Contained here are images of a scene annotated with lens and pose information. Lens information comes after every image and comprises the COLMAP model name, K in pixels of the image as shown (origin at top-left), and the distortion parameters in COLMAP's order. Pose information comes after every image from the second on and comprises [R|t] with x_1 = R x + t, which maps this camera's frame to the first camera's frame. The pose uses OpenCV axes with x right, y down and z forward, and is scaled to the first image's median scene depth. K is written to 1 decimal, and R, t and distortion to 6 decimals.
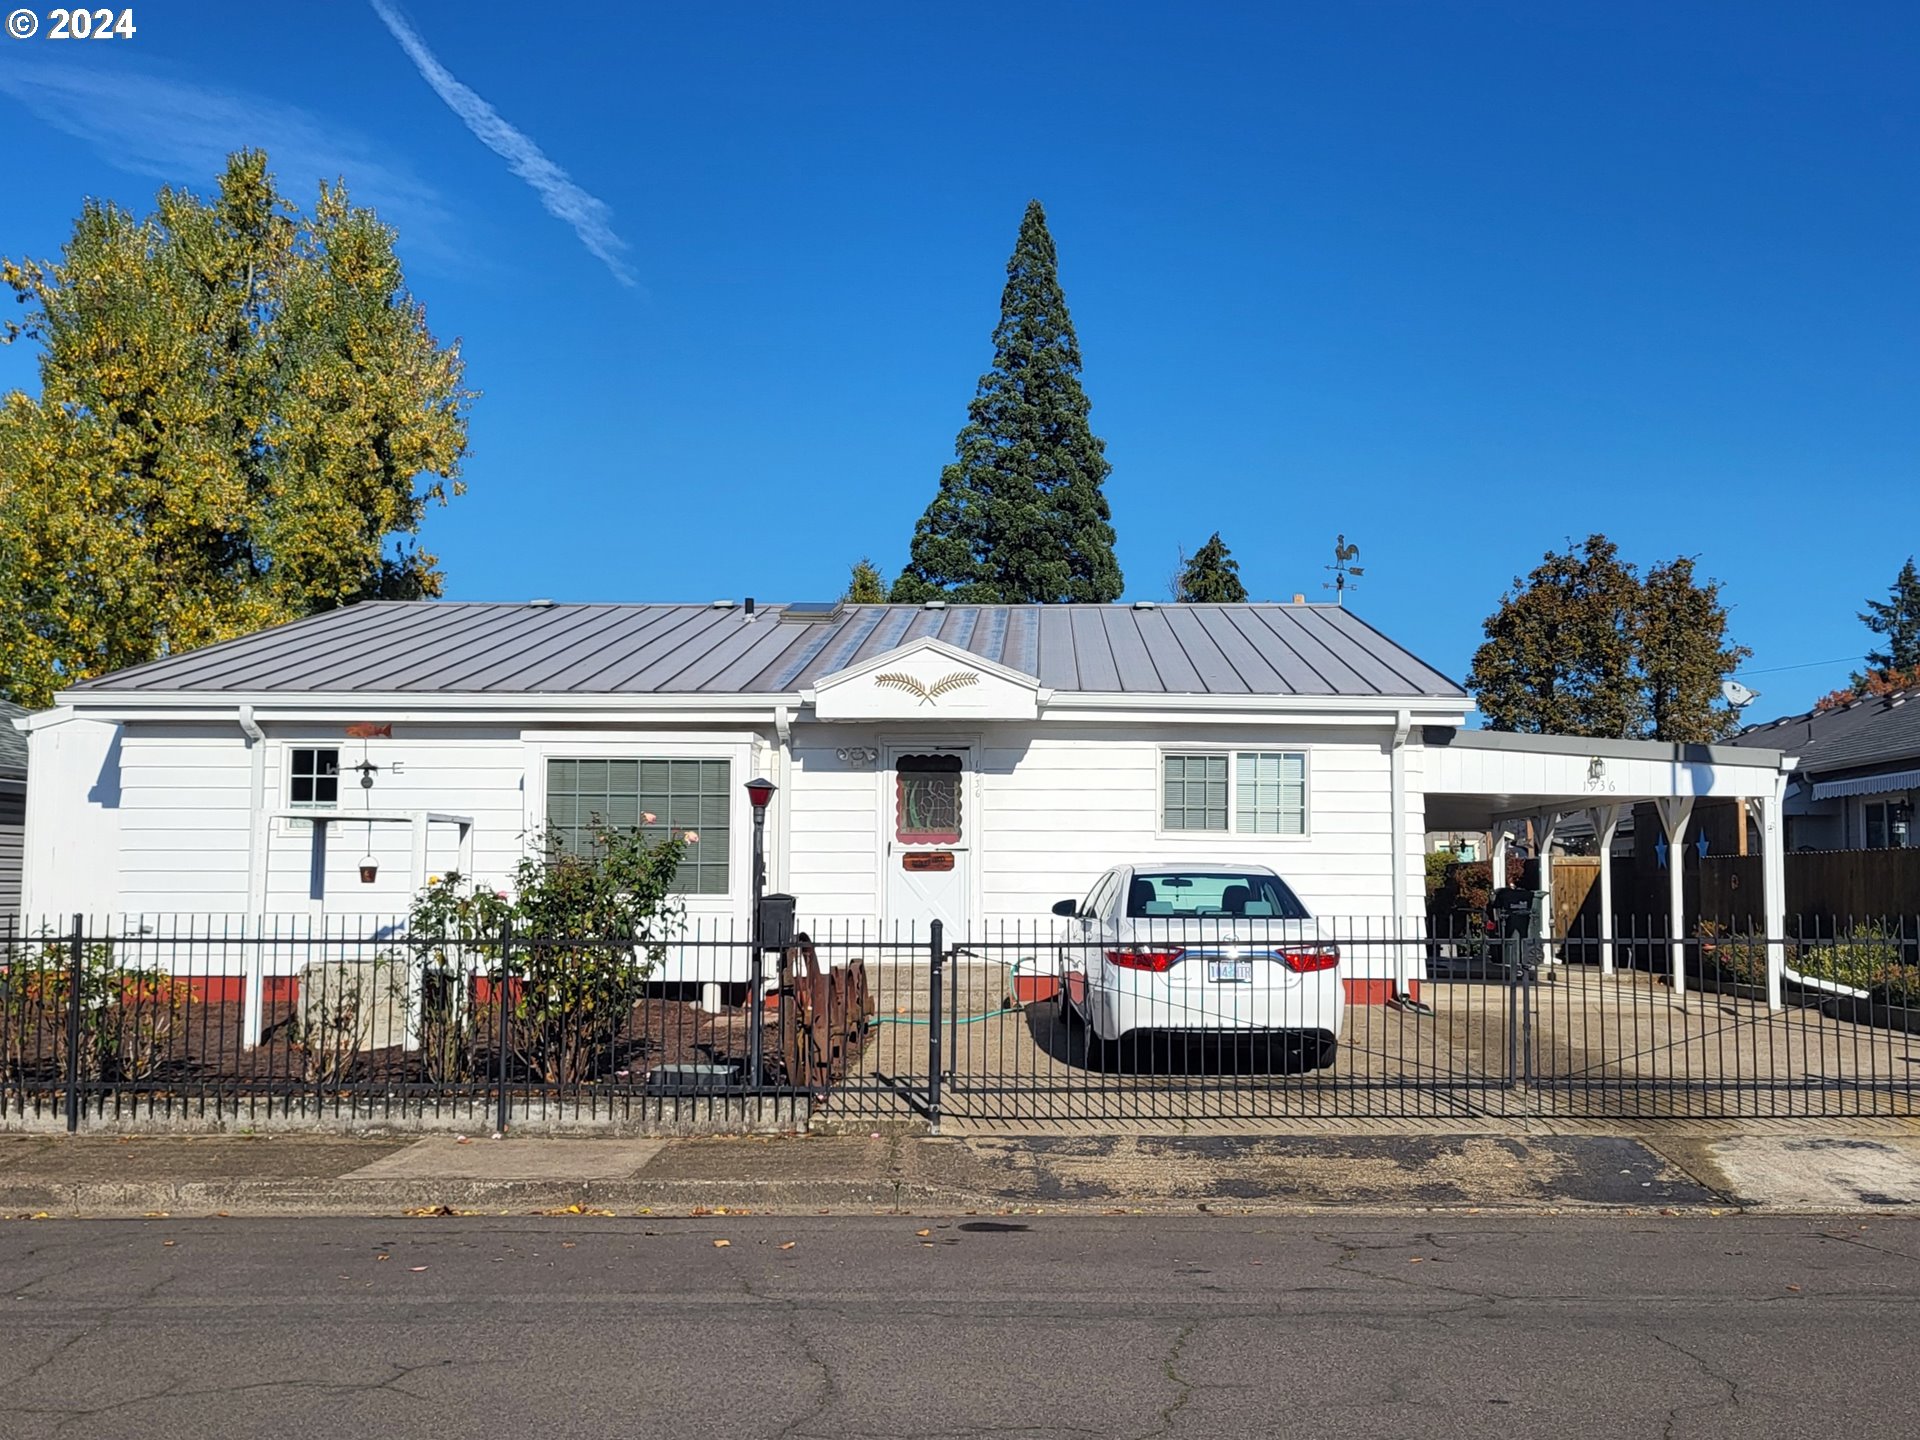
lens RADIAL K [[1865.4, 0, 960.0], [0, 1865.4, 720.0], [0, 0, 1]] dist [0.010248, -0.022429]
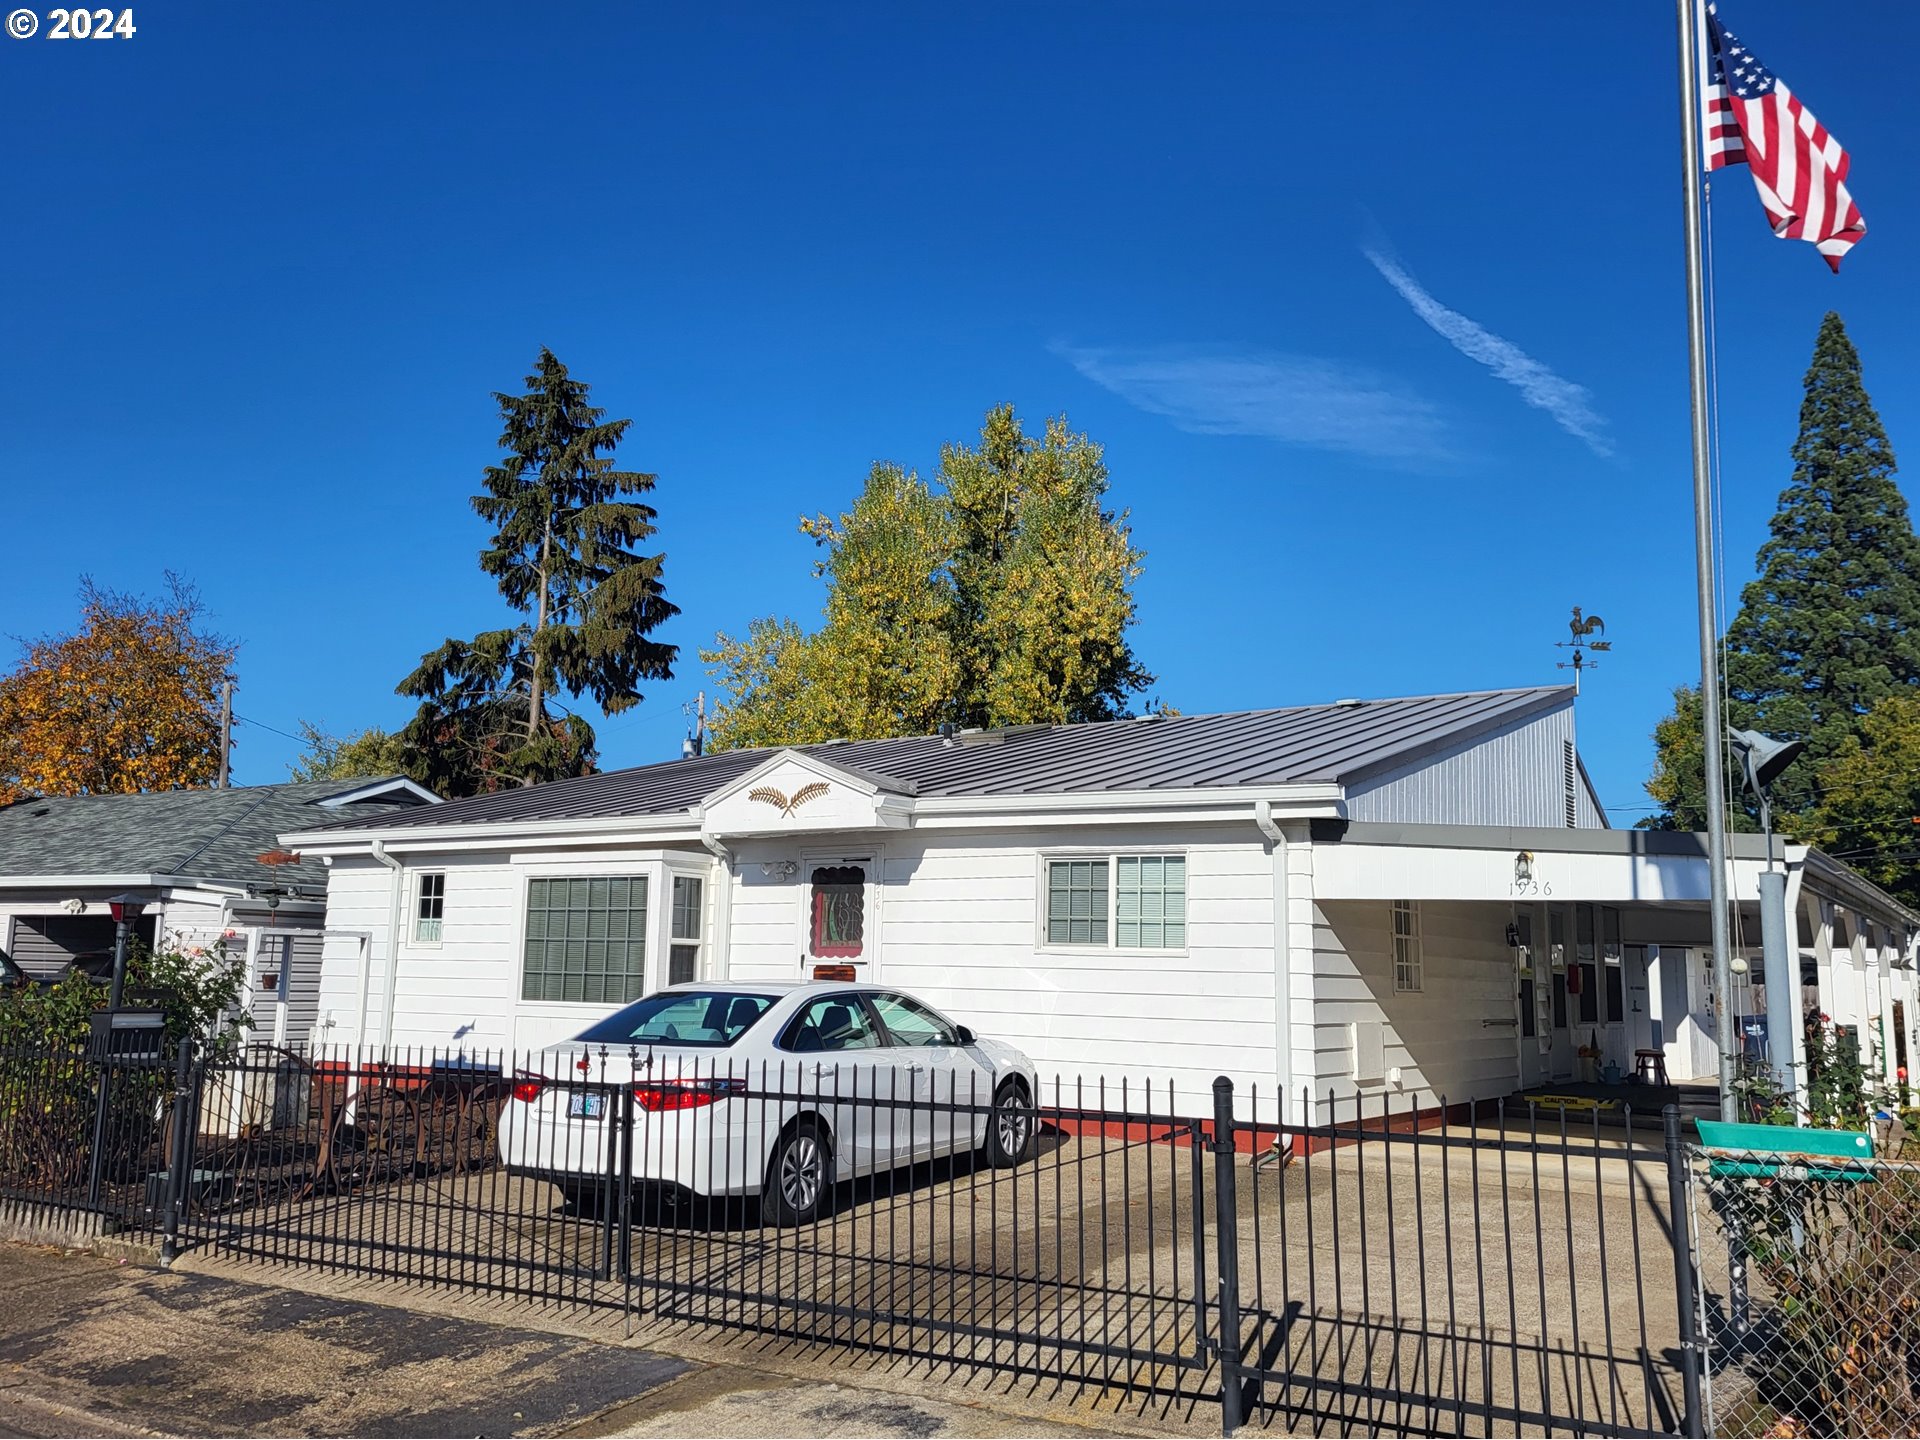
lens RADIAL K [[1607.3, 0, 961.3], [0, 1607.3, 682.4], [0, 0, 1]] dist [0.043710, -0.000525]
pose [[0.834843, -0.085485, -0.543810, 0.517029], [0.026341, 0.992941, -0.115650, 0.021731], [0.549857, 0.082225, 0.831202, 0.303492]]
